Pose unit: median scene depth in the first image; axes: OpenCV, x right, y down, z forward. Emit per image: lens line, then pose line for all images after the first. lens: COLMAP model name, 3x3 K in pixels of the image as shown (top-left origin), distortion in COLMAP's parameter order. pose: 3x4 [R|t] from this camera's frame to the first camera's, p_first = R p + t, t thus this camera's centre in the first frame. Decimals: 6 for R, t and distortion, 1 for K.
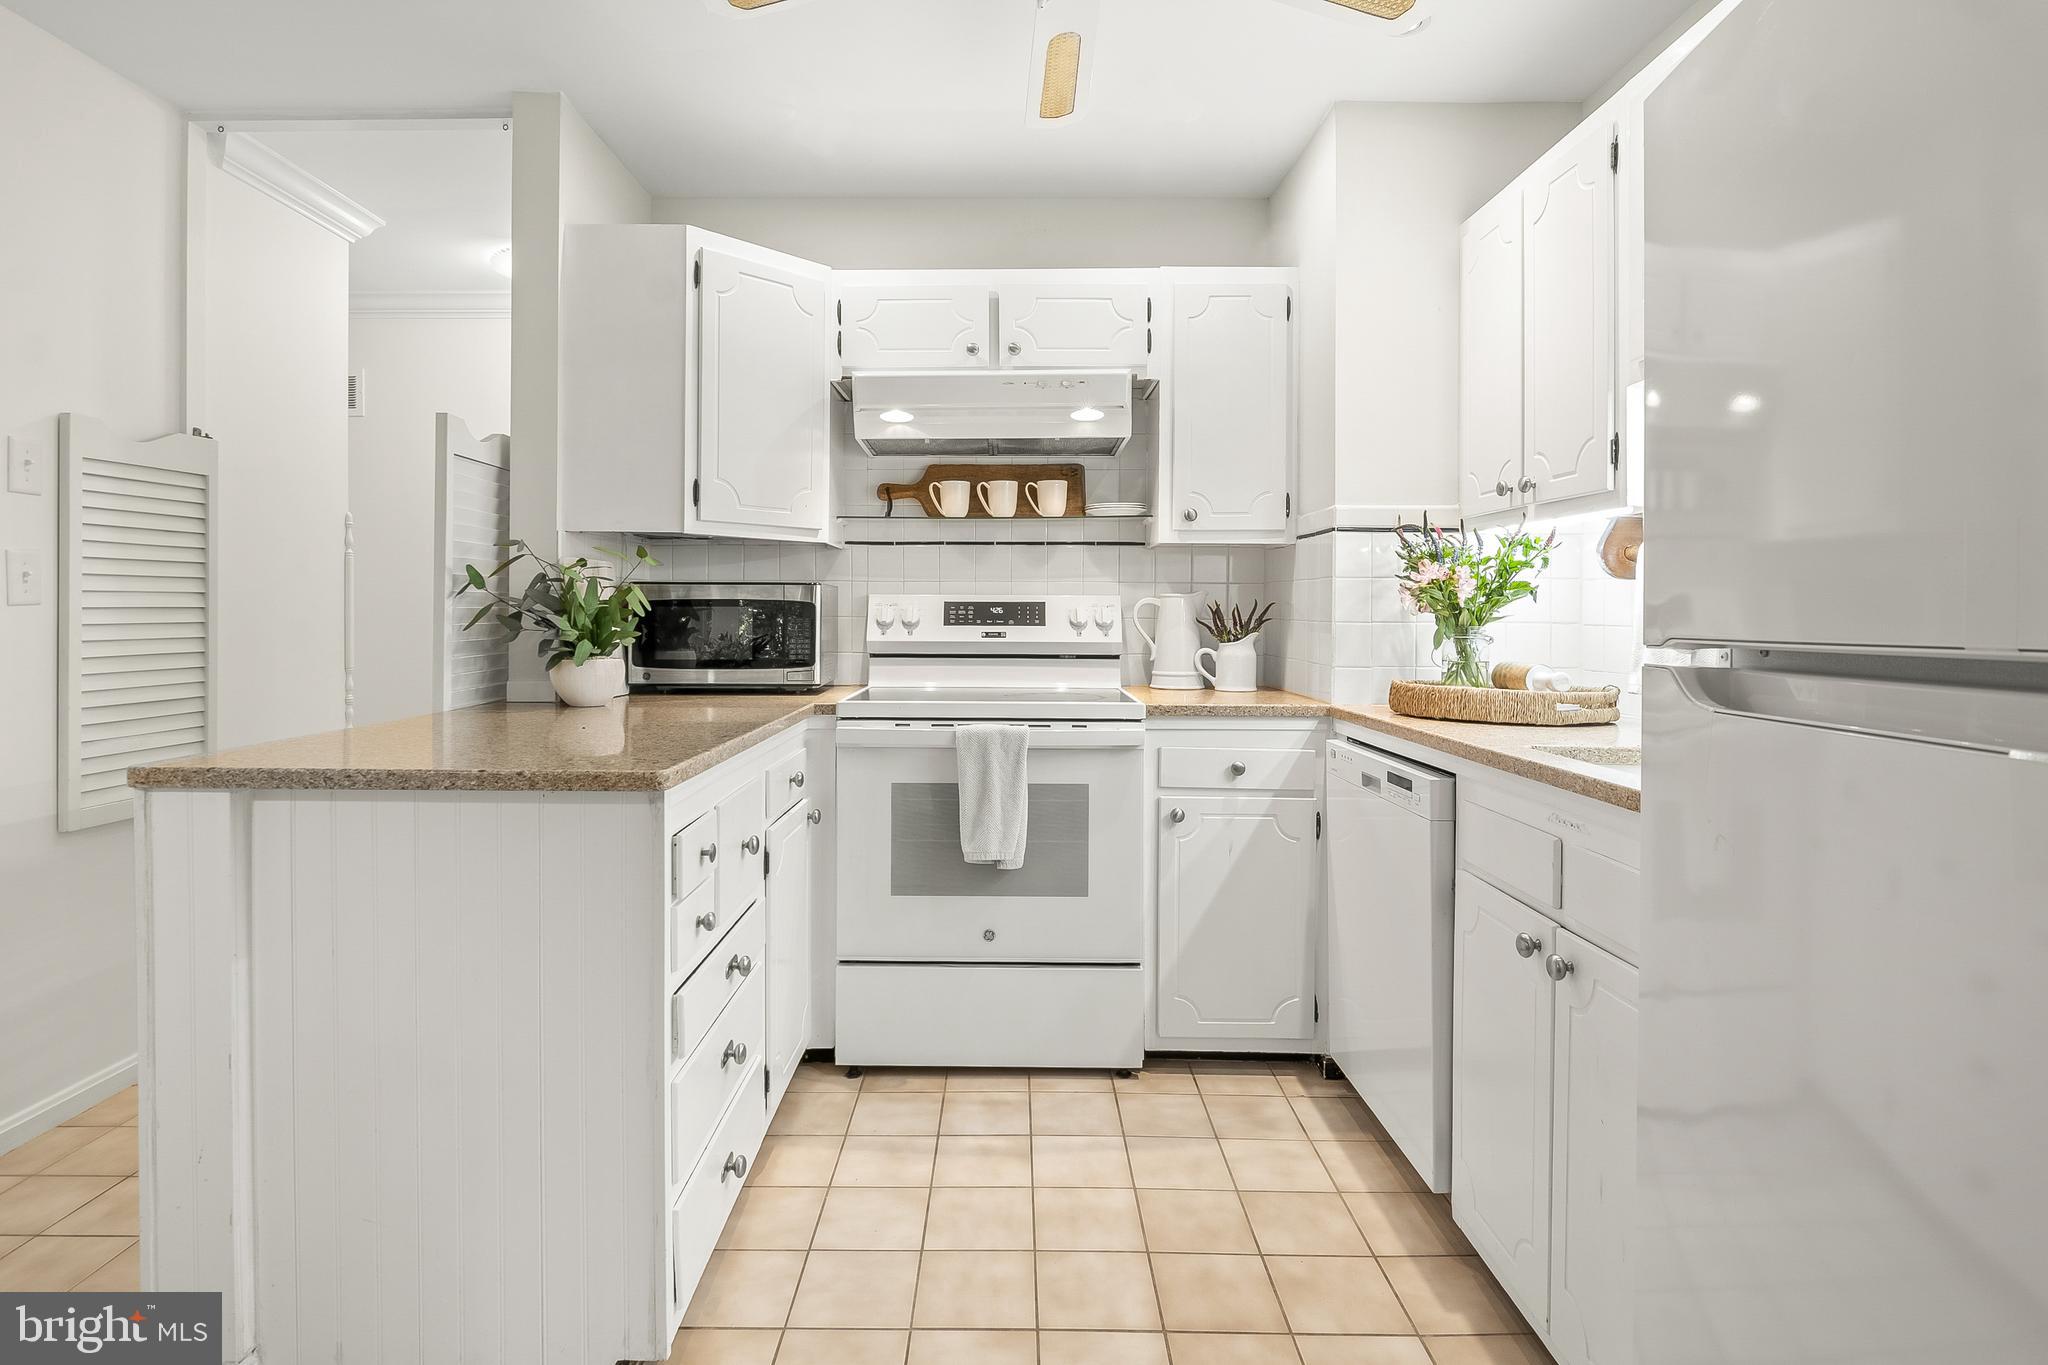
lens RADIAL K [[1013.1, 0, 983.4], [0, 1013.1, 620.9], [0, 0, 1]] dist [-0.007061, -0.003053]
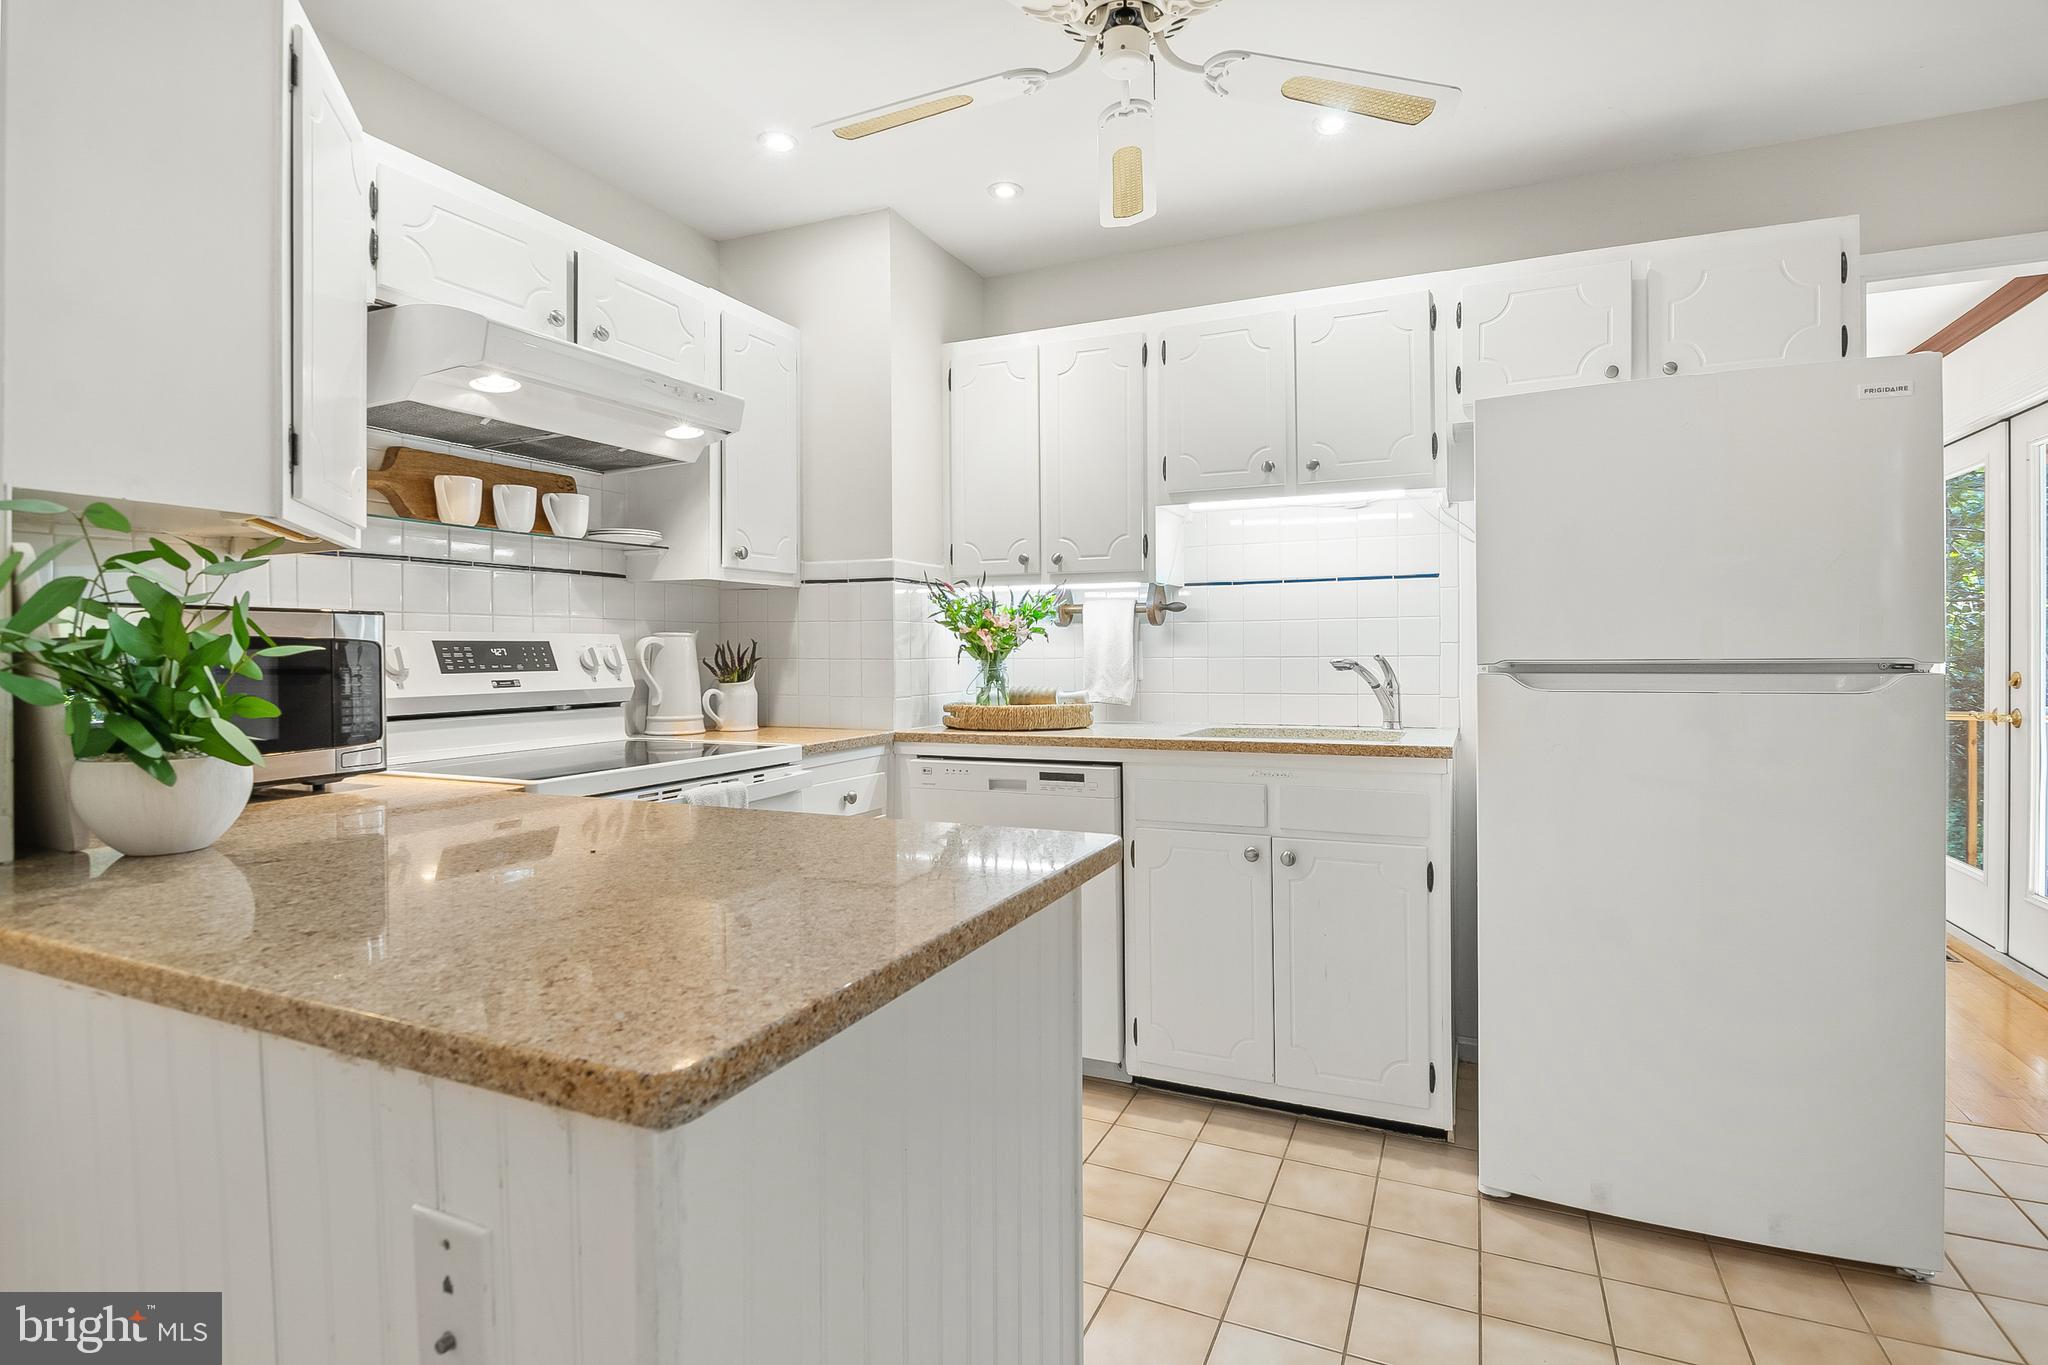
lens RADIAL K [[1013.1, 0, 1010.7], [0, 1013.1, 655.1], [0, 0, 1]] dist [-0.007061, -0.003053]
pose [[0.404309, -0.012272, 0.914540, -0.634070], [0.014255, 0.999873, 0.007115, -0.009494], [-0.914511, 0.010160, 0.404433, 0.397452]]
